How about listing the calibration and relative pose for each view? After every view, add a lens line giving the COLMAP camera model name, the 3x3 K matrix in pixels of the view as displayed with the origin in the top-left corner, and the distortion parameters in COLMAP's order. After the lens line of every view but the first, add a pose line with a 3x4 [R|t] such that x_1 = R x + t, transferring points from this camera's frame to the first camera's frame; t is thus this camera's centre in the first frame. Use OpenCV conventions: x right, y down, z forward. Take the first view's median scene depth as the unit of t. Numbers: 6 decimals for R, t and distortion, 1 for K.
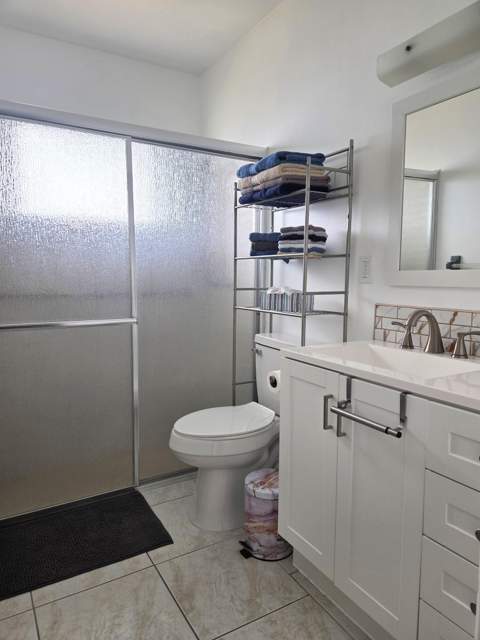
lens RADIAL K [[434.9, 0, 239.5], [0, 434.9, 319.5], [0, 0, 1]] dist [0.036416, -0.020507]
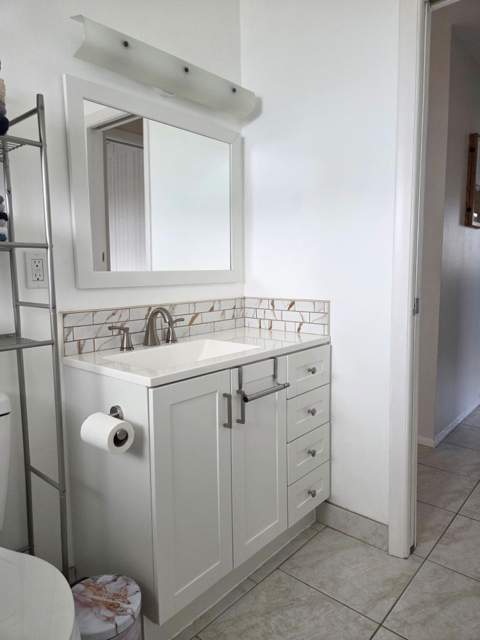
lens RADIAL K [[434.9, 0, 239.5], [0, 434.9, 319.1], [0, 0, 1]] dist [0.036416, -0.020507]
pose [[-0.312078, -0.102983, 0.944459, -0.696859], [0.108439, 0.983750, 0.143099, -0.130843], [-0.943848, 0.147075, -0.295839, 1.177583]]
